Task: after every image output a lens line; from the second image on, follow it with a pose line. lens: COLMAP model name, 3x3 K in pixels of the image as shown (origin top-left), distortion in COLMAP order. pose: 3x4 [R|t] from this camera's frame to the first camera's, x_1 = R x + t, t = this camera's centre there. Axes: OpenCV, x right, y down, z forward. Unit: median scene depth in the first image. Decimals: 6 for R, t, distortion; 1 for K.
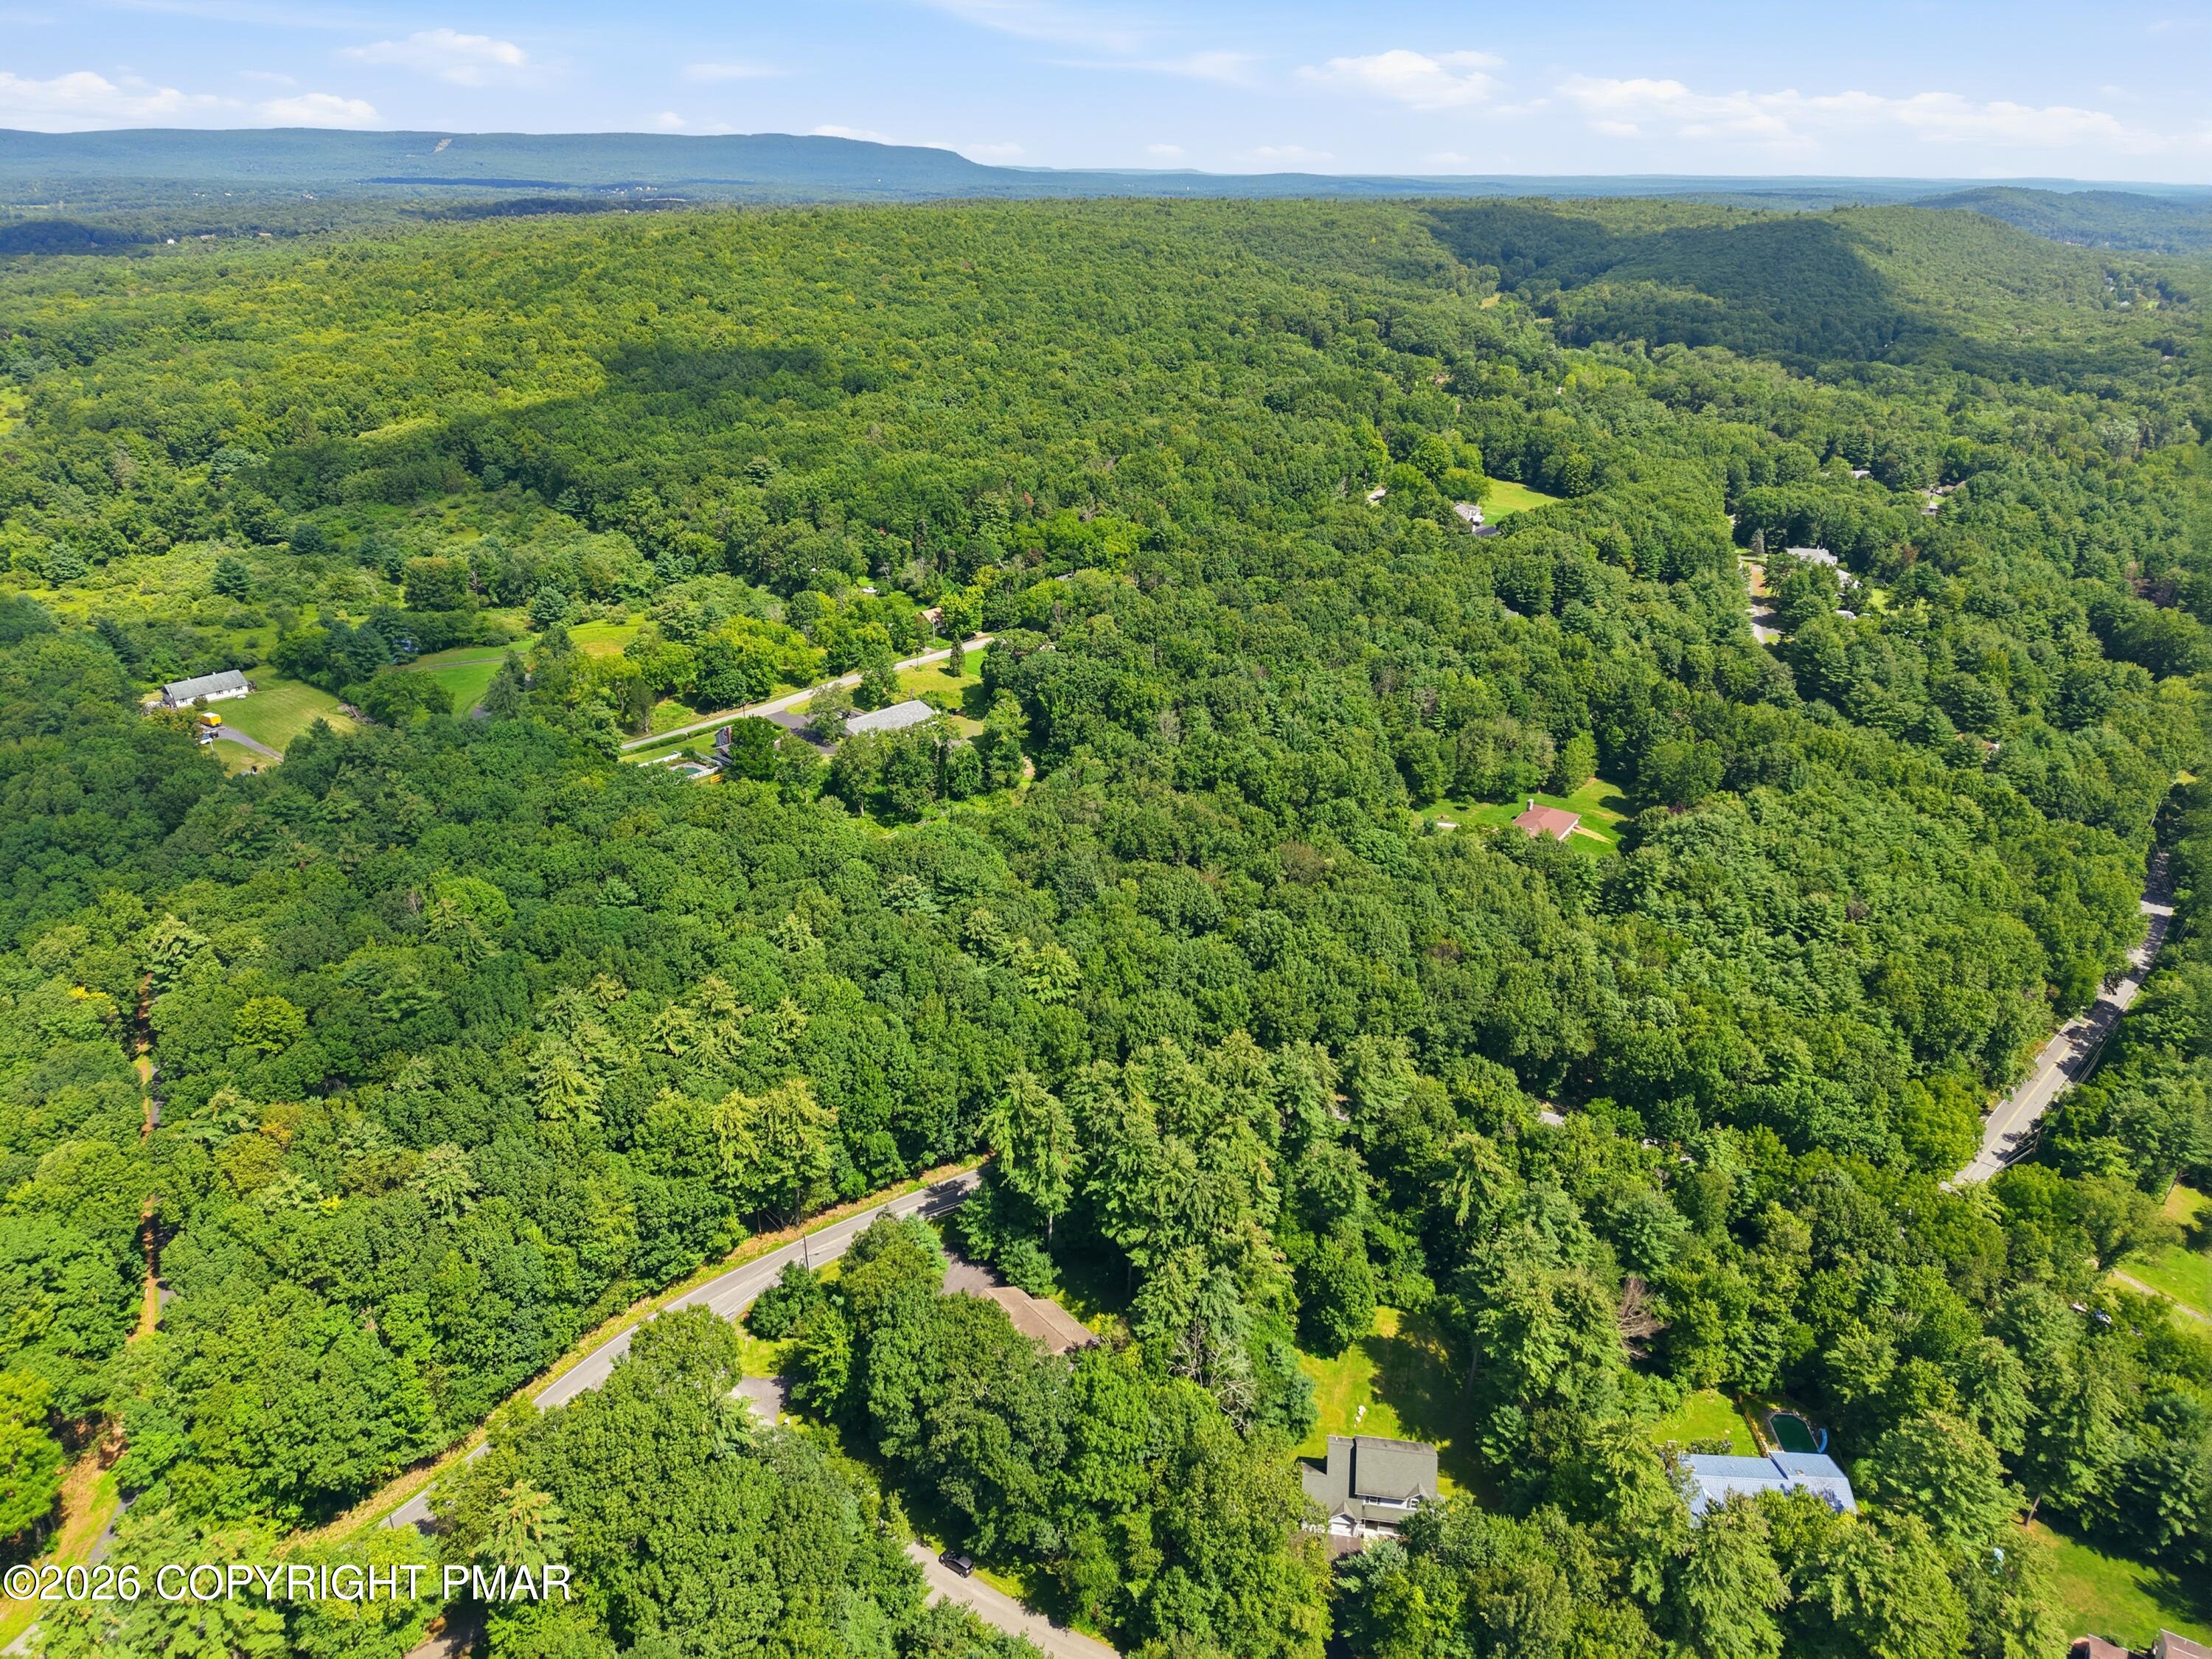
lens RADIAL K [[1470.2, 0, 1115.5], [0, 1470.2, 848.2], [0, 0, 1]] dist [0.035468, -0.037027]
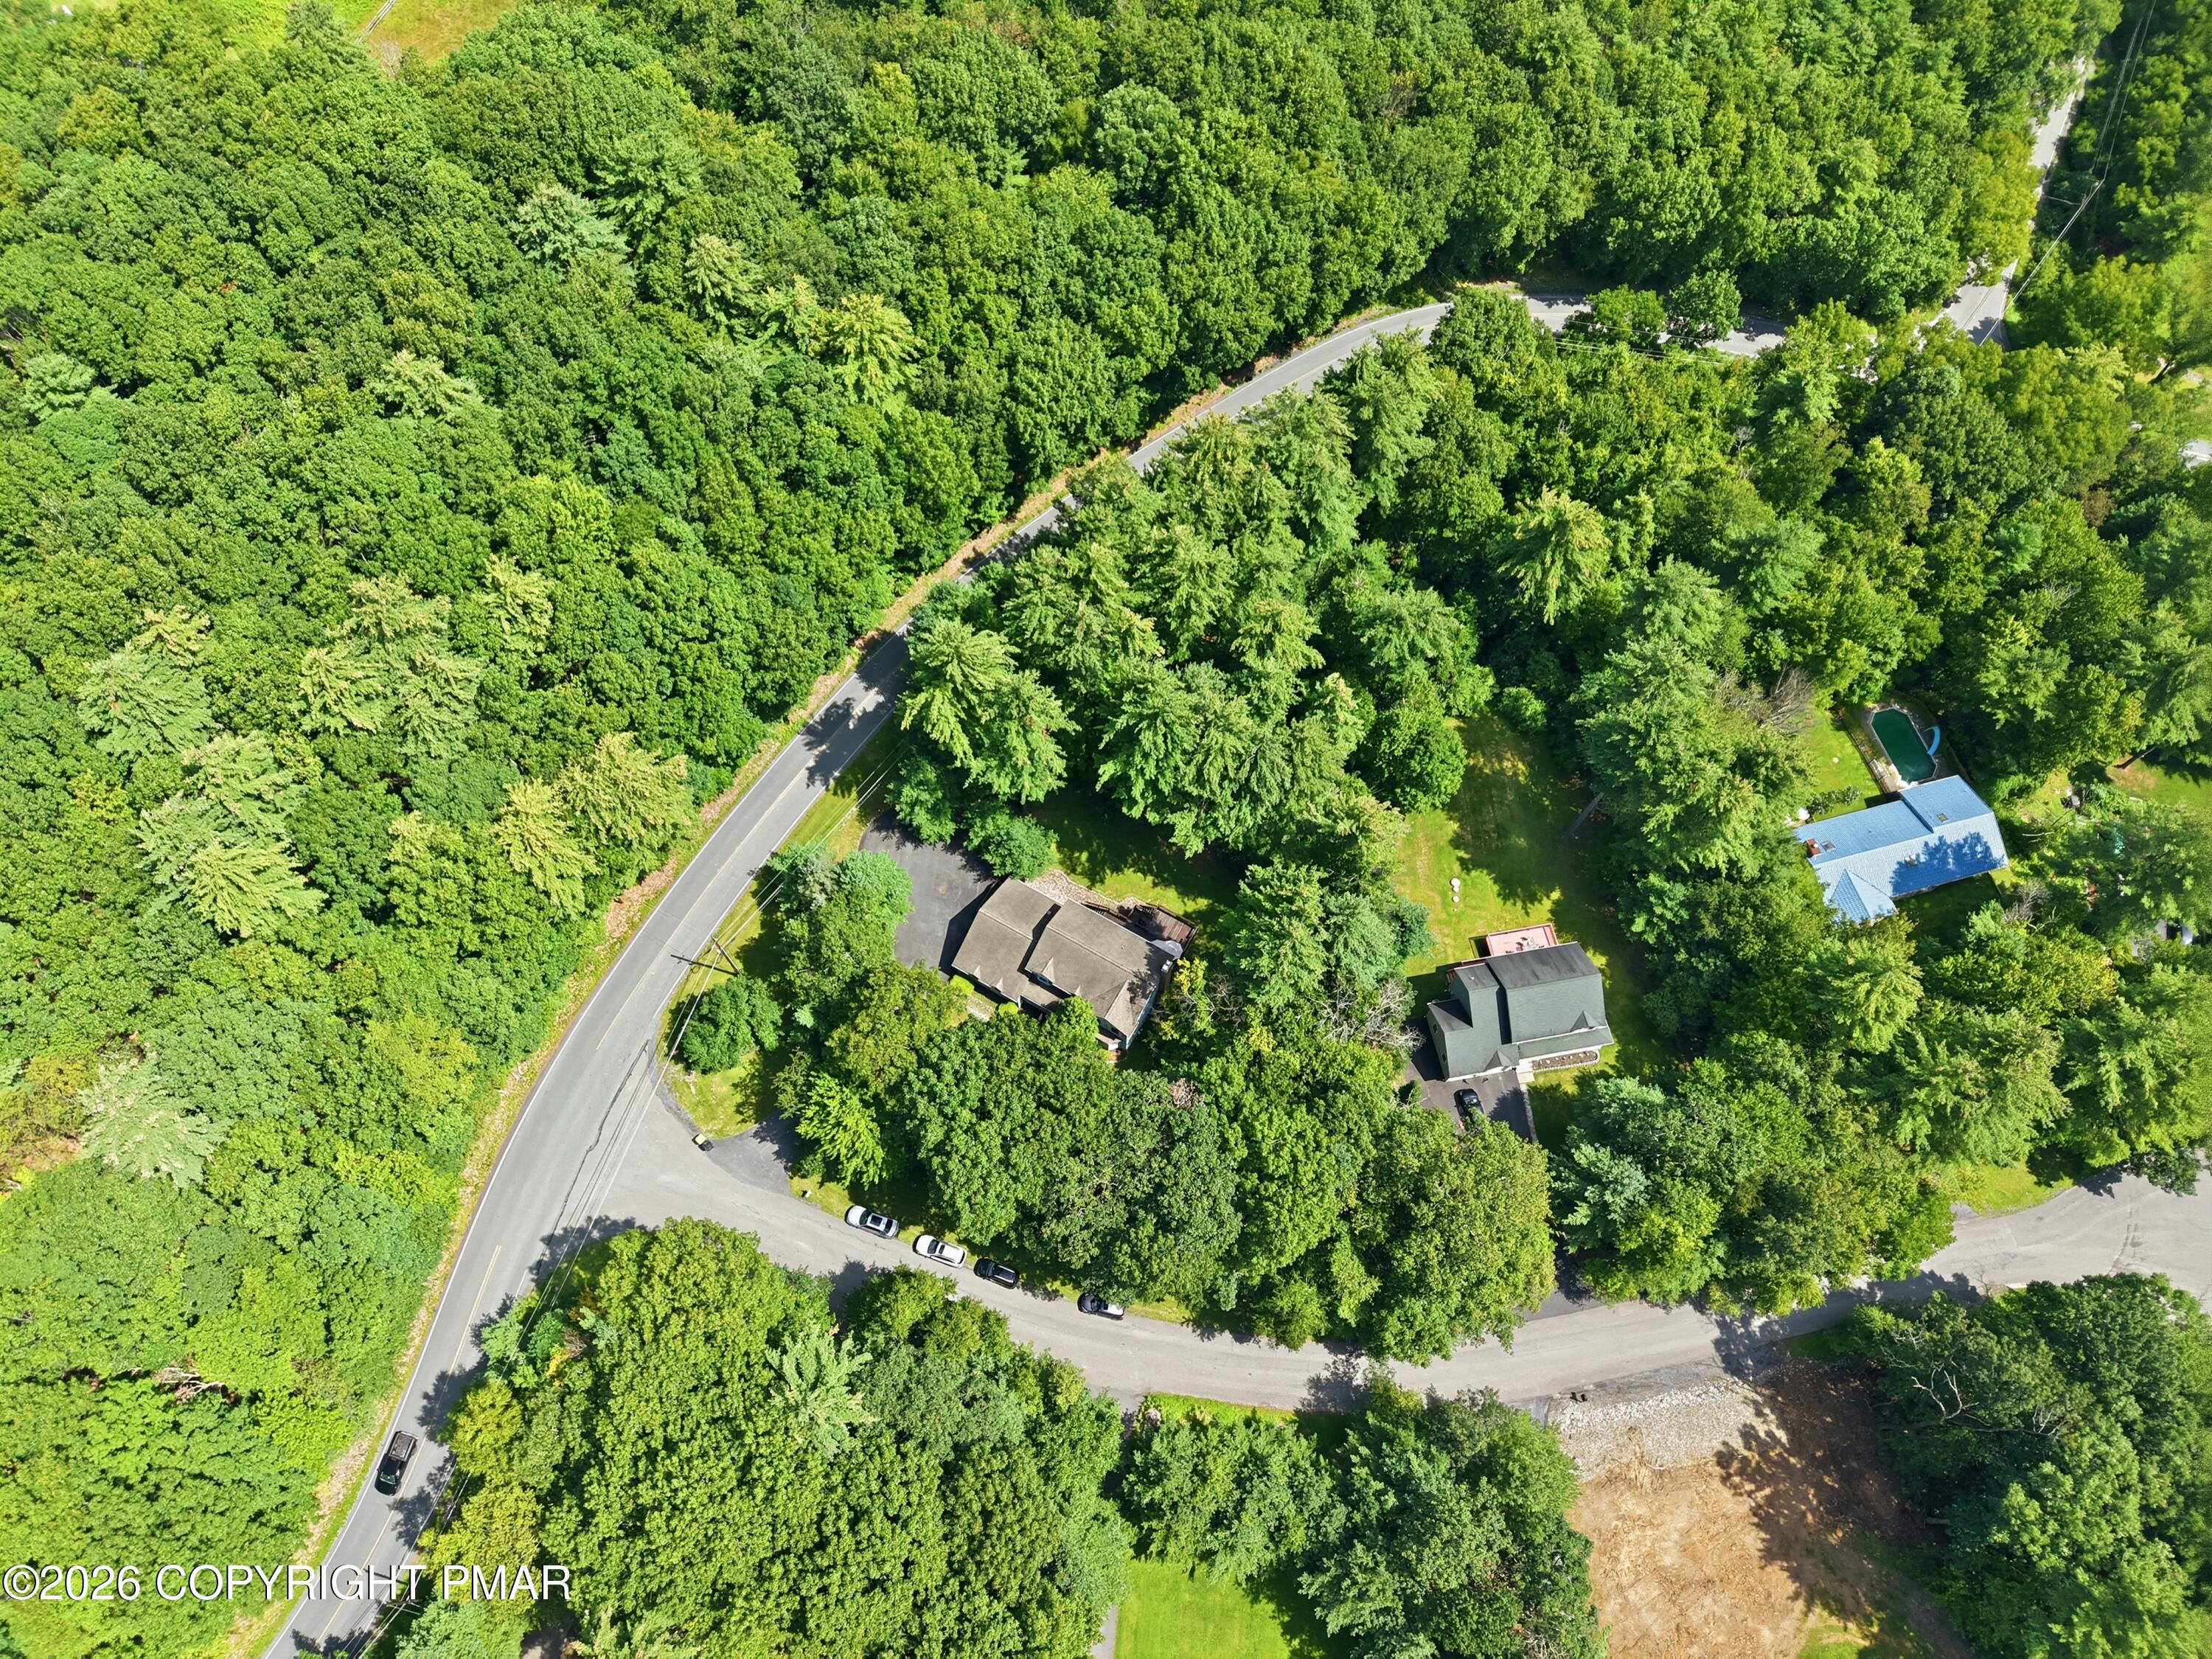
lens RADIAL K [[1470.2, 0, 1110.3], [0, 1470.2, 844.1], [0, 0, 1]] dist [0.035468, -0.037027]
pose [[0.946722, -0.293787, 0.131934, -0.098449], [0.132911, 0.729574, 0.670863, -0.177257], [-0.293346, -0.617585, 0.729751, 0.413345]]
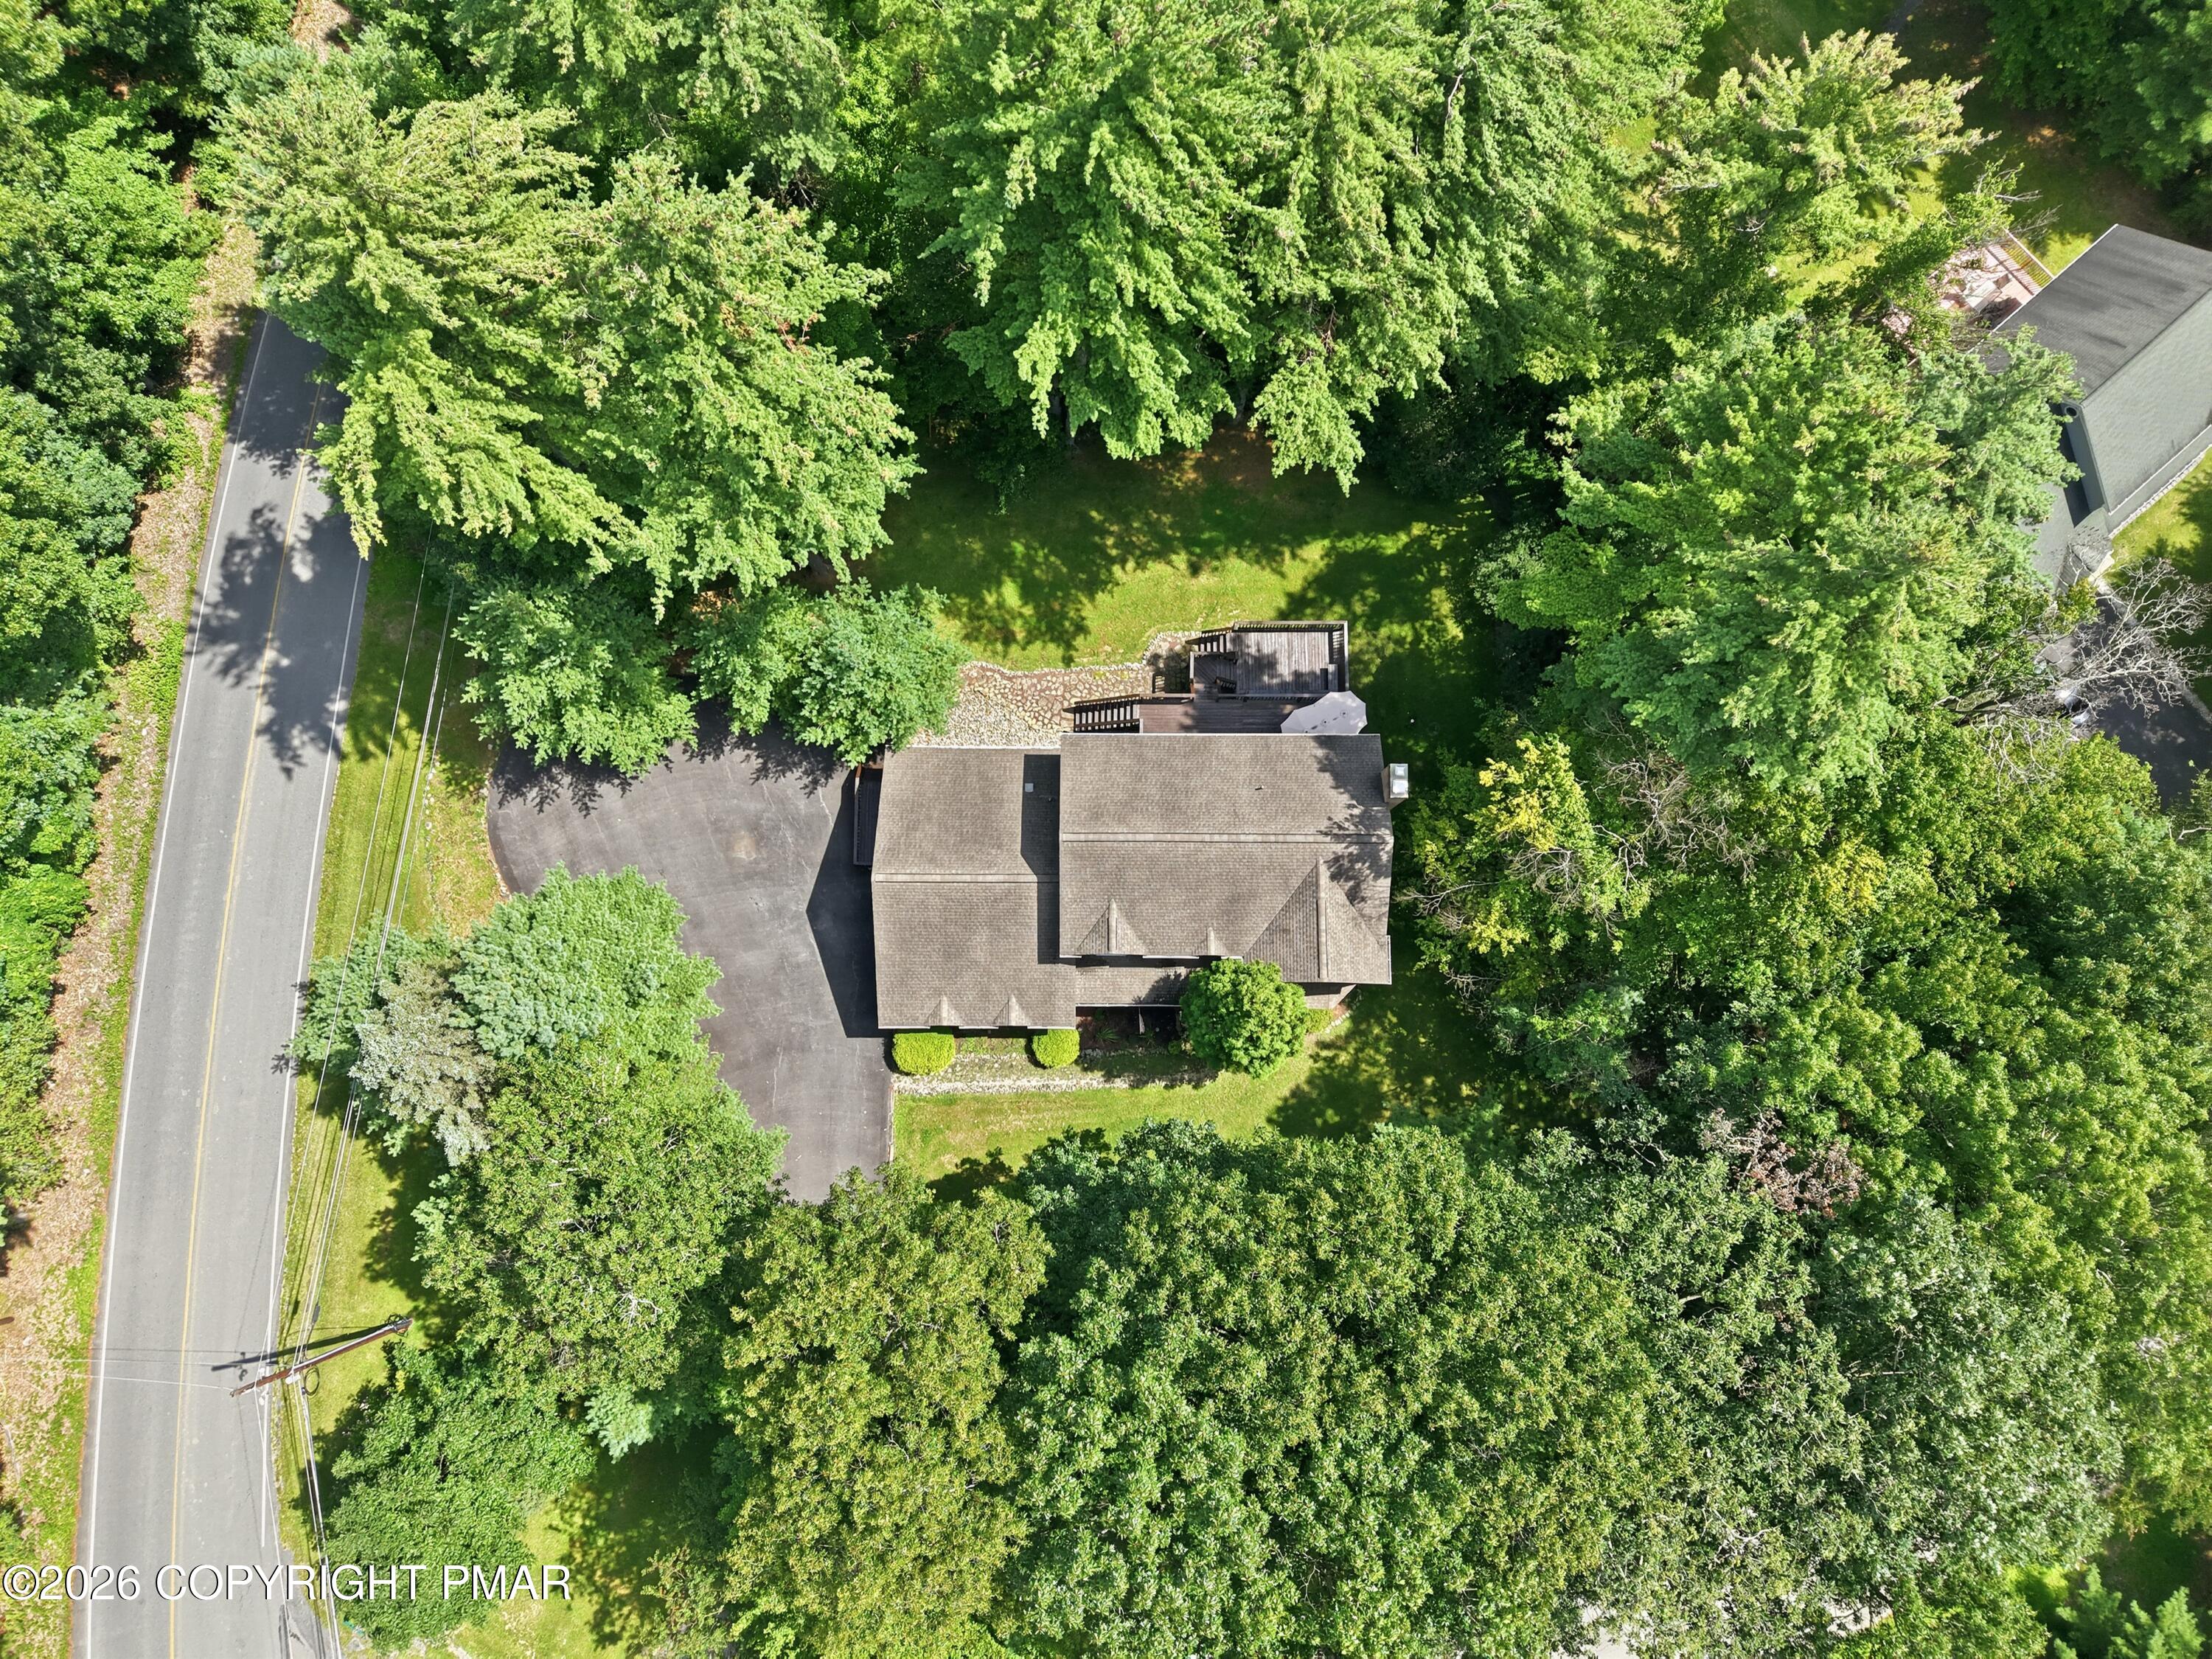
lens RADIAL K [[1470.2, 0, 1107.3], [0, 1470.2, 826.6], [0, 0, 1]] dist [0.035468, -0.037027]
pose [[0.662983, -0.742187, 0.098041, -0.068931], [0.314508, 0.394969, 0.863183, 0.064400], [-0.679366, -0.541441, 0.495281, 0.734563]]
